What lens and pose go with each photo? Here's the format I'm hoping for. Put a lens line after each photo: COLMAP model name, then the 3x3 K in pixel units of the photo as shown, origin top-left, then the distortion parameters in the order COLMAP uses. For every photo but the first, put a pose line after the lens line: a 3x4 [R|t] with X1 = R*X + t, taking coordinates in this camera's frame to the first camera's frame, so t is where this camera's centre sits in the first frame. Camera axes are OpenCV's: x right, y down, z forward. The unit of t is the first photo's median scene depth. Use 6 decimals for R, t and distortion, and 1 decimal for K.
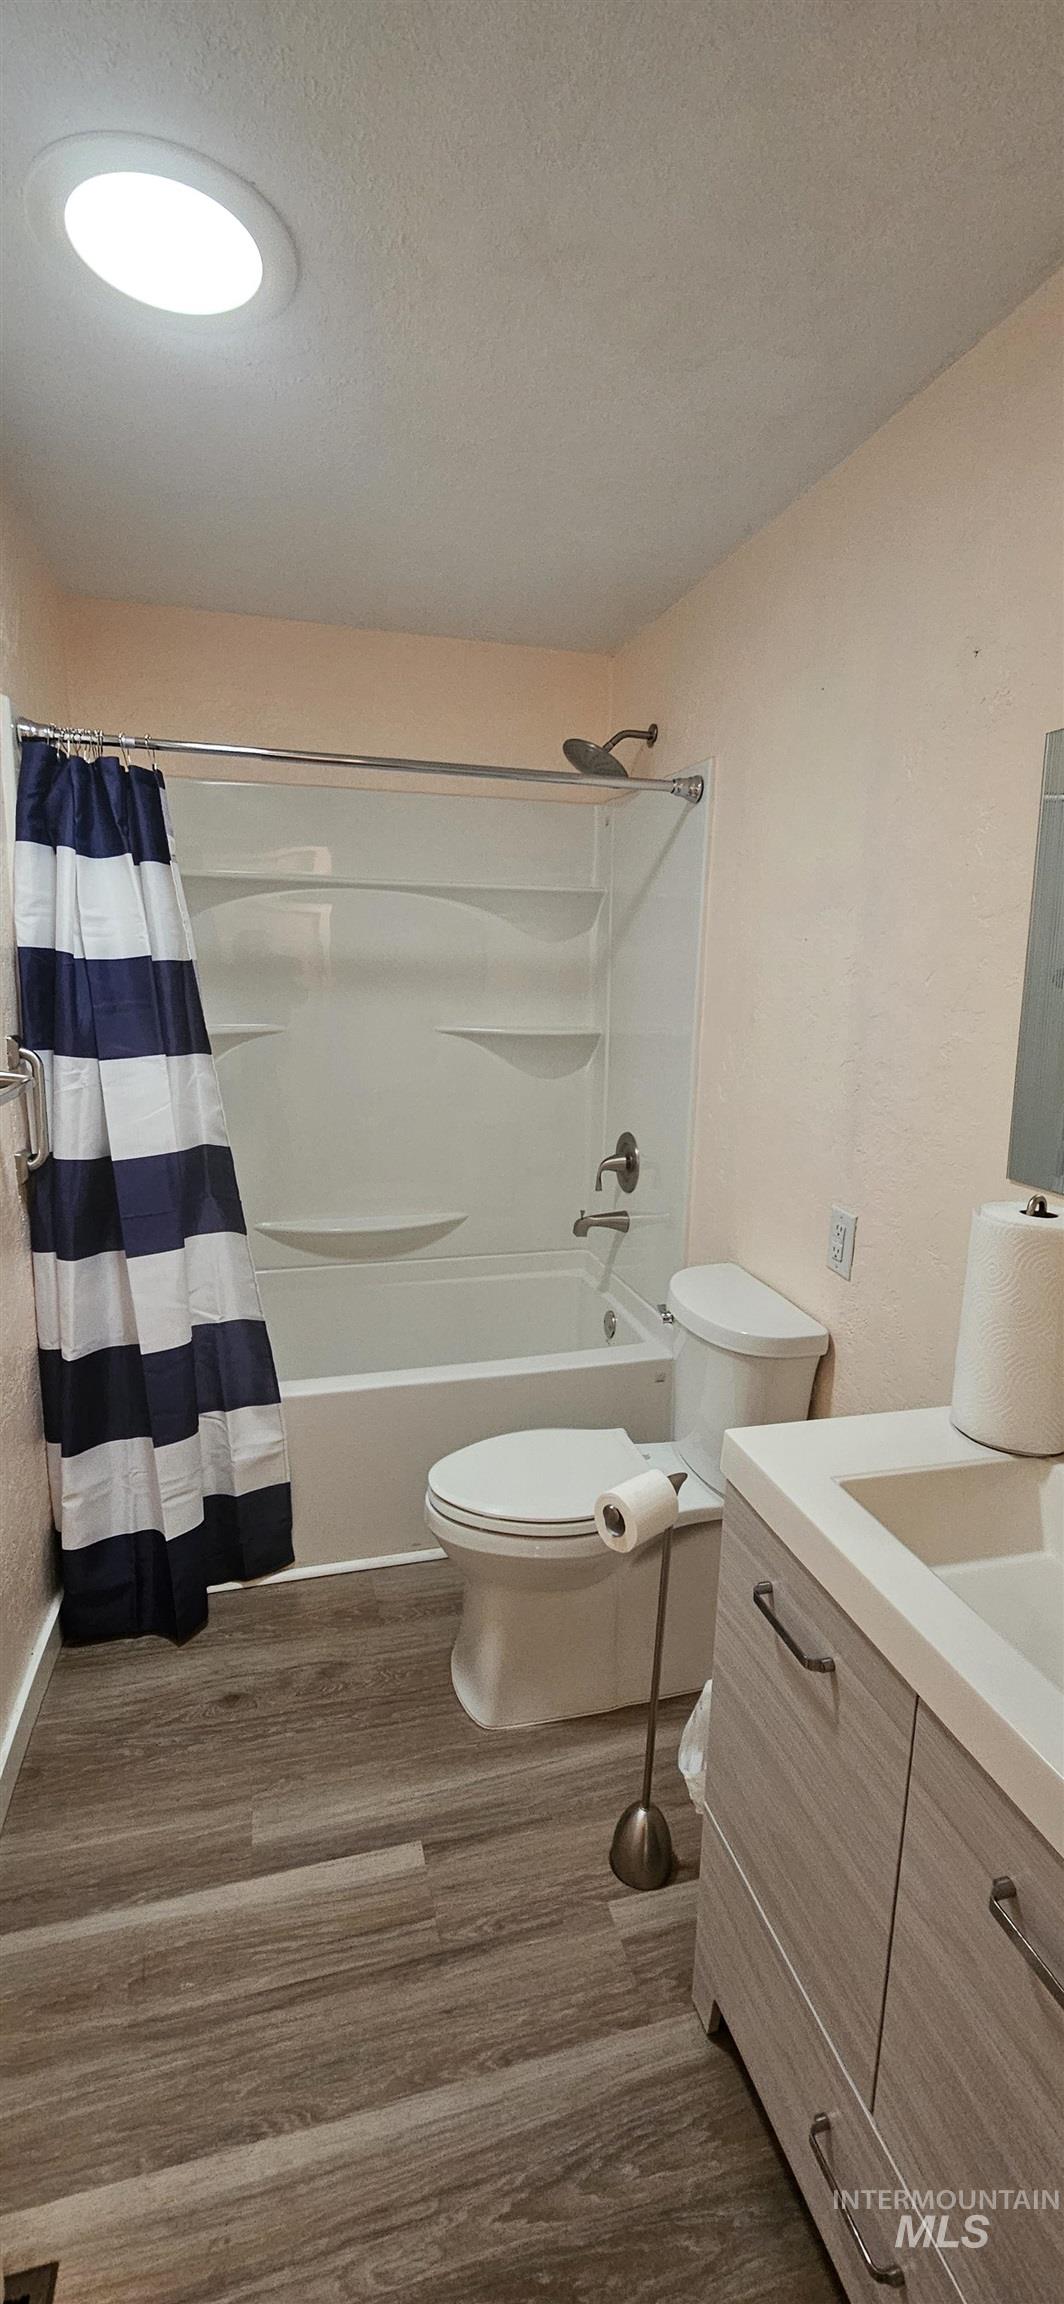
lens RADIAL K [[948.6, 0, 539.8], [0, 948.6, 1150.6], [0, 0, 1]] dist [-0.002851, 0.000635]
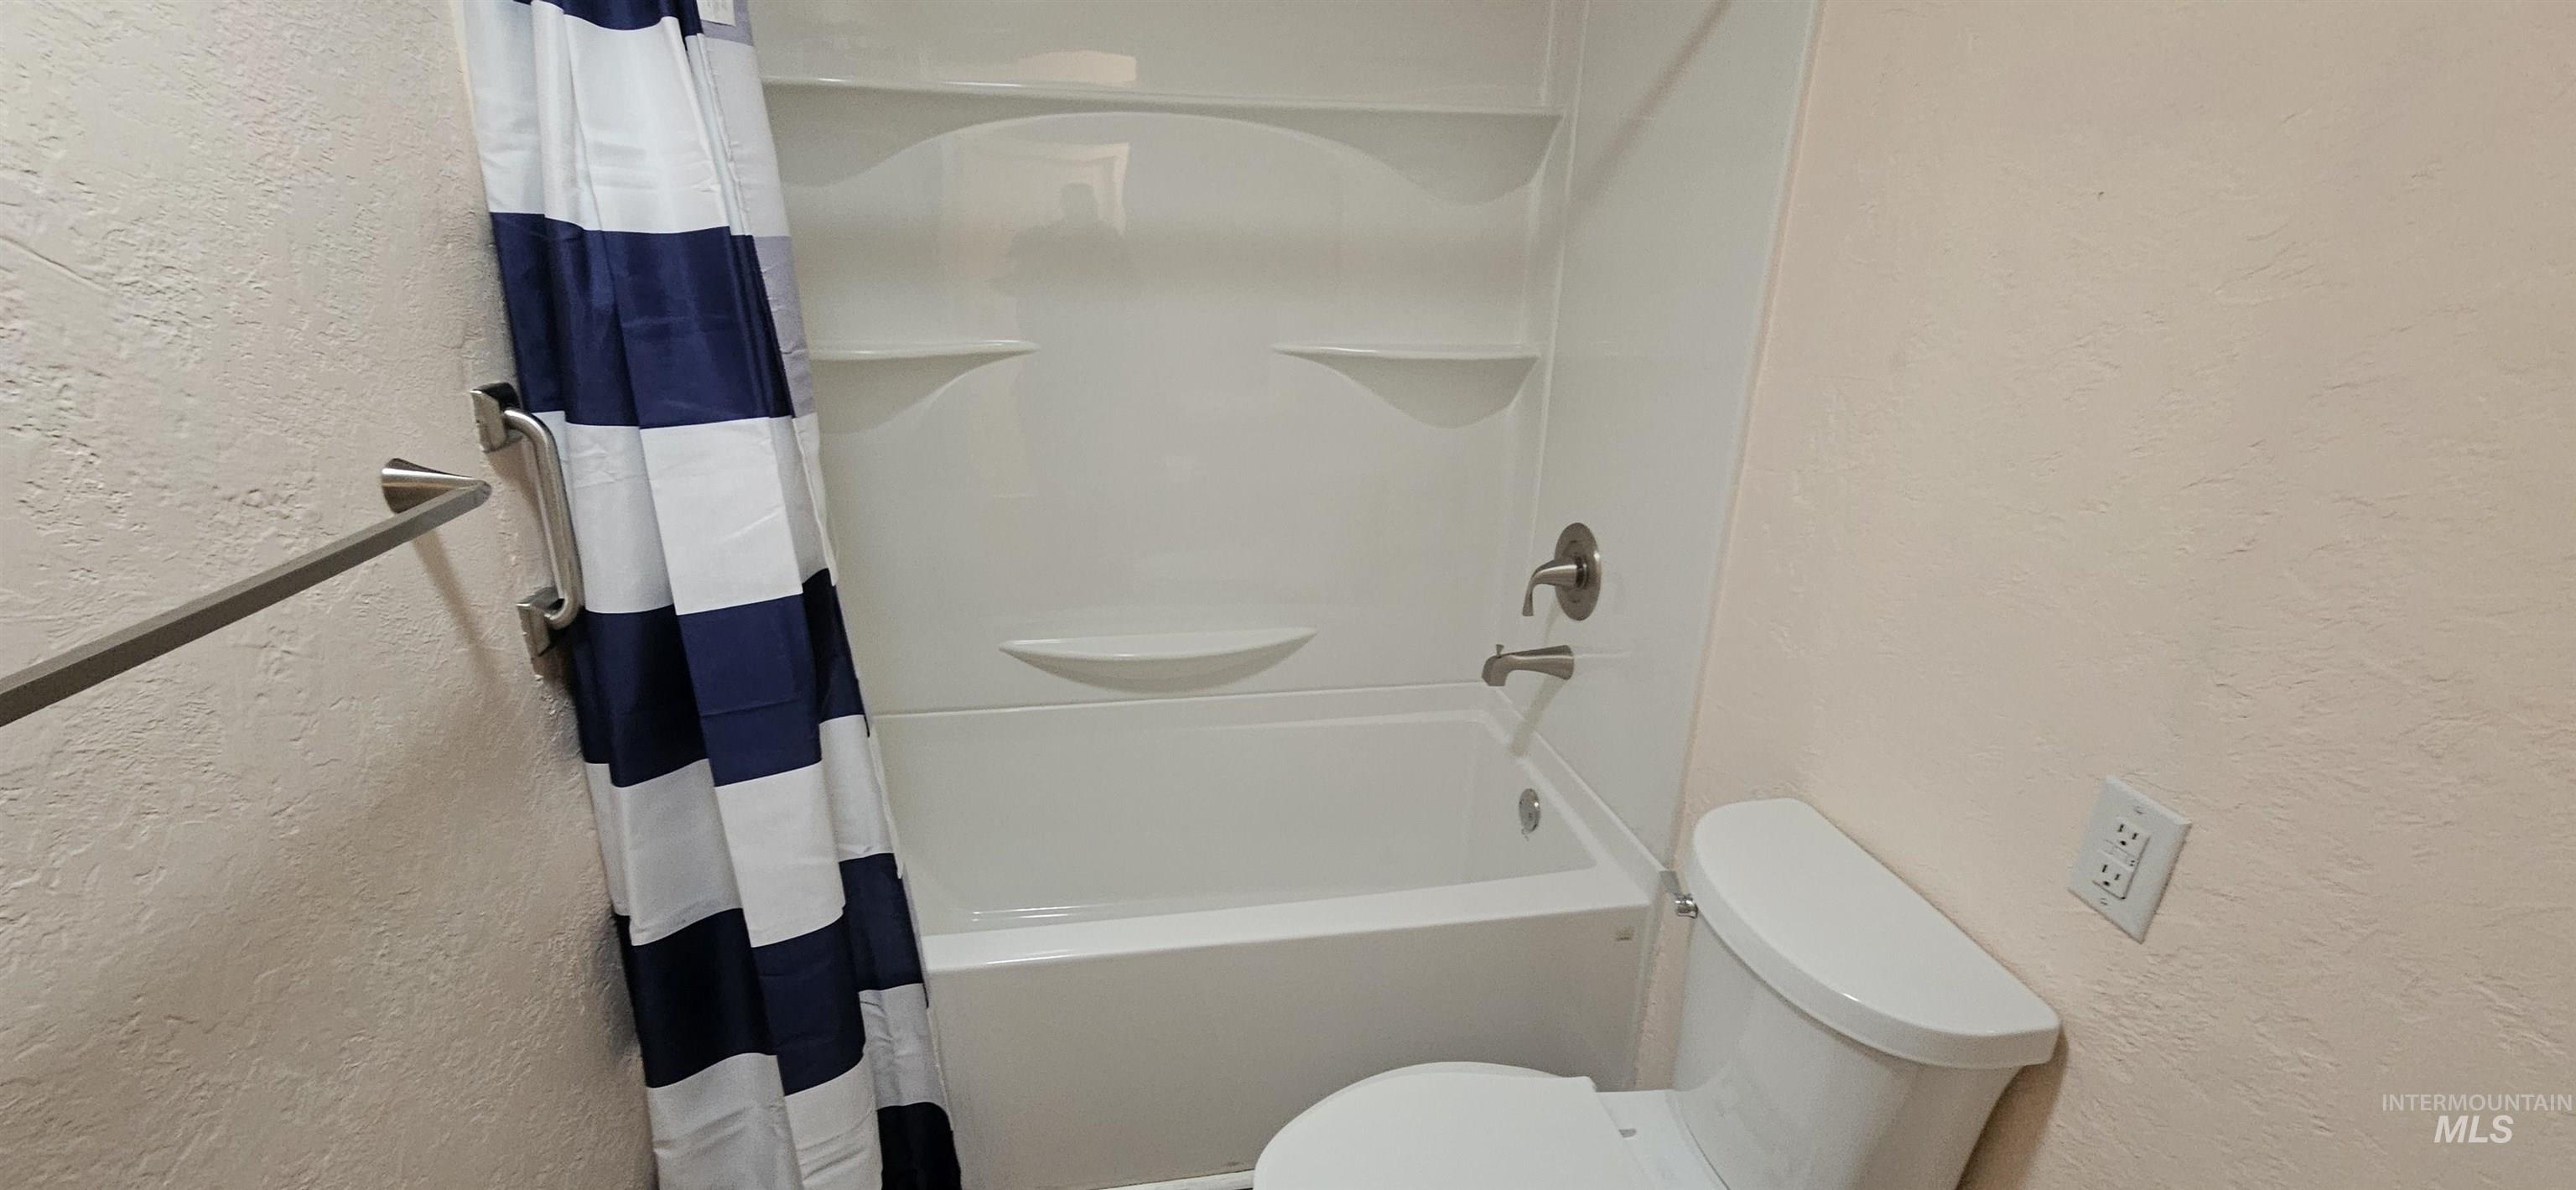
lens RADIAL K [[1060.7, 0, 1279.4], [0, 1060.7, 596.3], [0, 0, 1]] dist [-0.002851, 0.000635]
pose [[0.994400, 0.031976, -0.100726, -0.033352], [-0.018791, 0.991437, 0.129225, -0.062636], [0.103996, -0.126608, 0.986486, 0.315465]]
